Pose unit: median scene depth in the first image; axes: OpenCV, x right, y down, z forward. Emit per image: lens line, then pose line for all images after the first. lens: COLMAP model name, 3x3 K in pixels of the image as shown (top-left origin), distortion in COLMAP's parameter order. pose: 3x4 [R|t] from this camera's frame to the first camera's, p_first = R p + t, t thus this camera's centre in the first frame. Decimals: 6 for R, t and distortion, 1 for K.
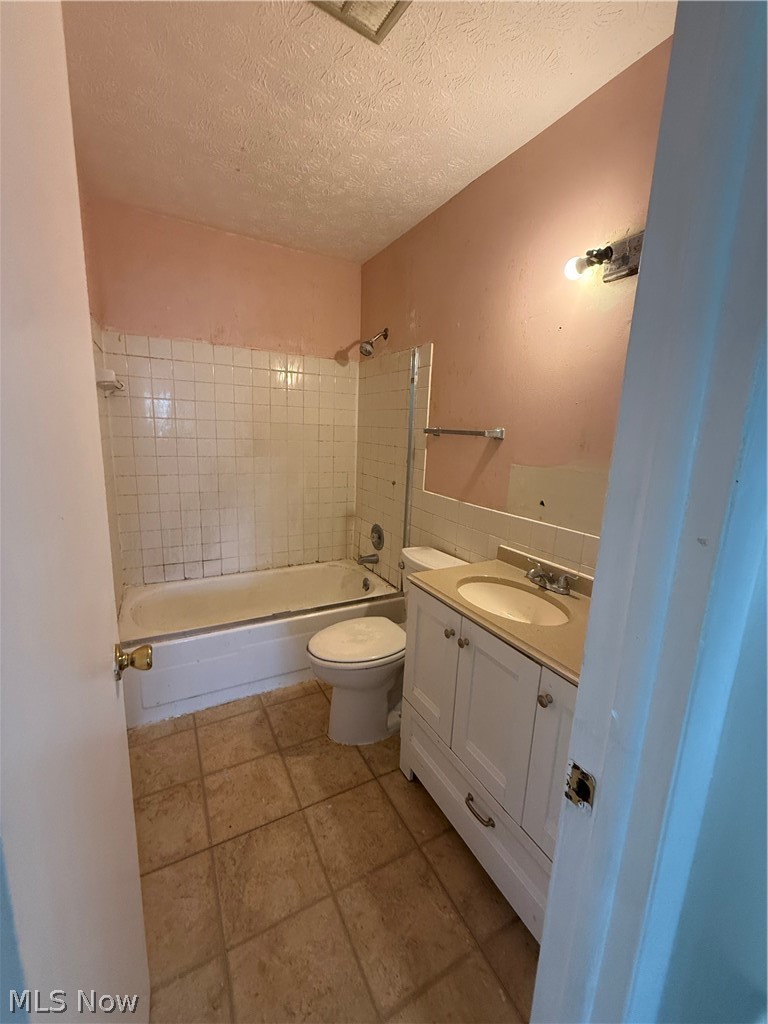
lens RADIAL K [[407.9, 0, 383.4], [0, 407.9, 507.5], [0, 0, 1]] dist [0.000629, 0.000250]
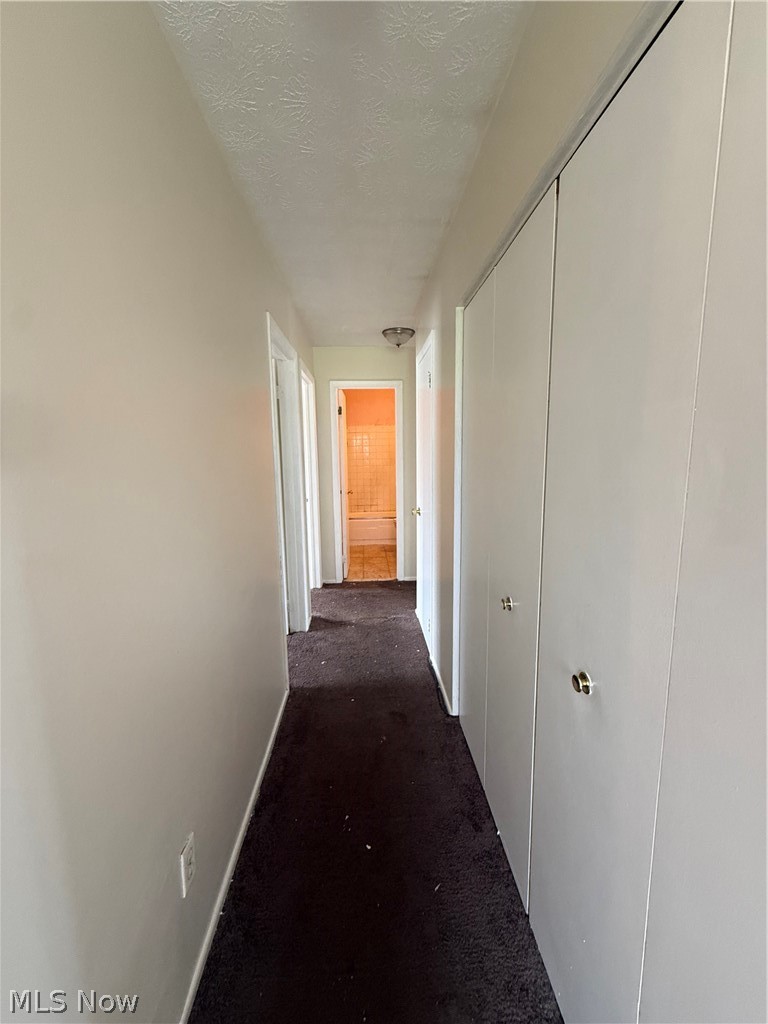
lens RADIAL K [[407.9, 0, 385.9], [0, 407.9, 505.8], [0, 0, 1]] dist [0.000629, 0.000250]
pose [[0.900850, 0.002341, -0.434124, 1.157207], [-0.031629, 0.997682, -0.060252, 0.424074], [0.432976, 0.068008, 0.898836, -1.945462]]
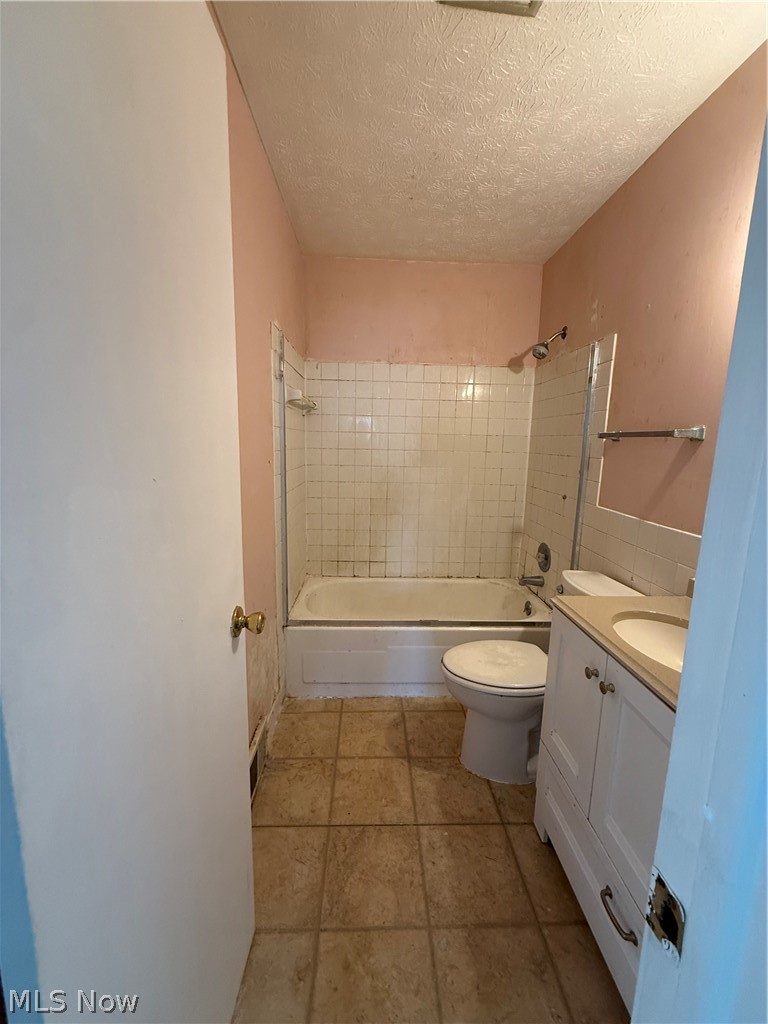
lens RADIAL K [[407.9, 0, 384.9], [0, 407.9, 507.8], [0, 0, 1]] dist [0.000629, 0.000250]
pose [[0.894525, 0.050855, -0.444117, 0.100794], [-0.071608, 0.996980, -0.030068, 0.024708], [0.441246, 0.058699, 0.895464, 0.051905]]
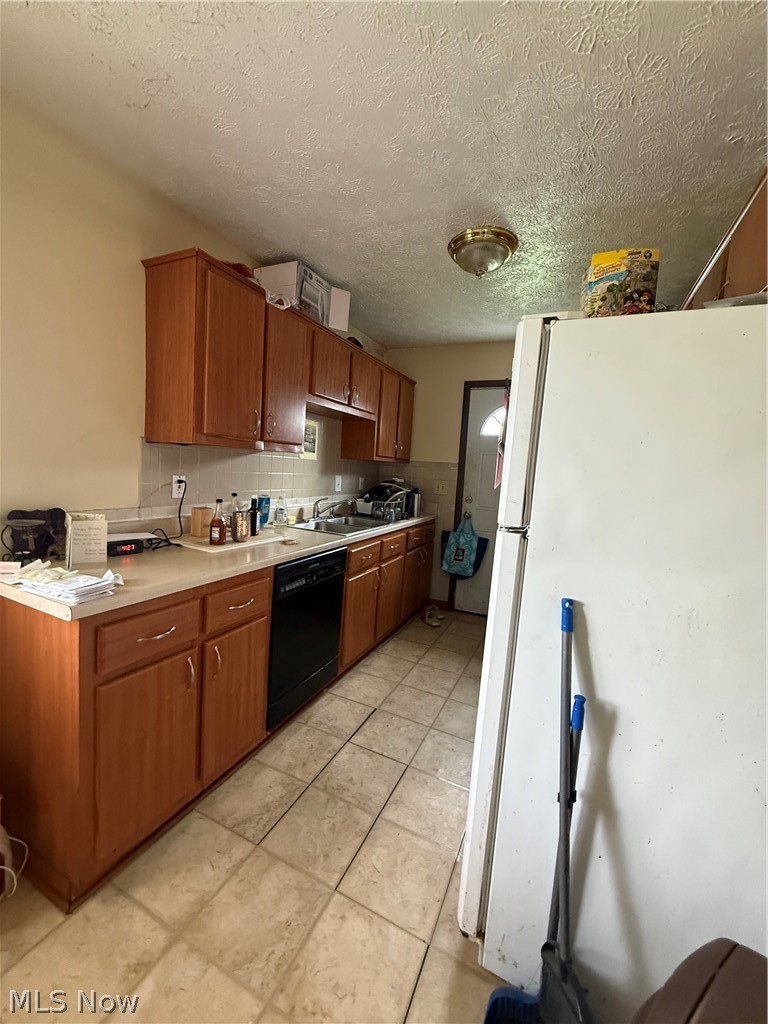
lens RADIAL K [[407.9, 0, 383.4], [0, 407.9, 508.2], [0, 0, 1]] dist [0.000629, 0.000250]
pose [[-0.584651, -0.167931, 0.793714, -0.736009], [0.049188, 0.969205, 0.241293, -0.150674], [-0.809792, 0.180114, -0.558386, 0.812834]]
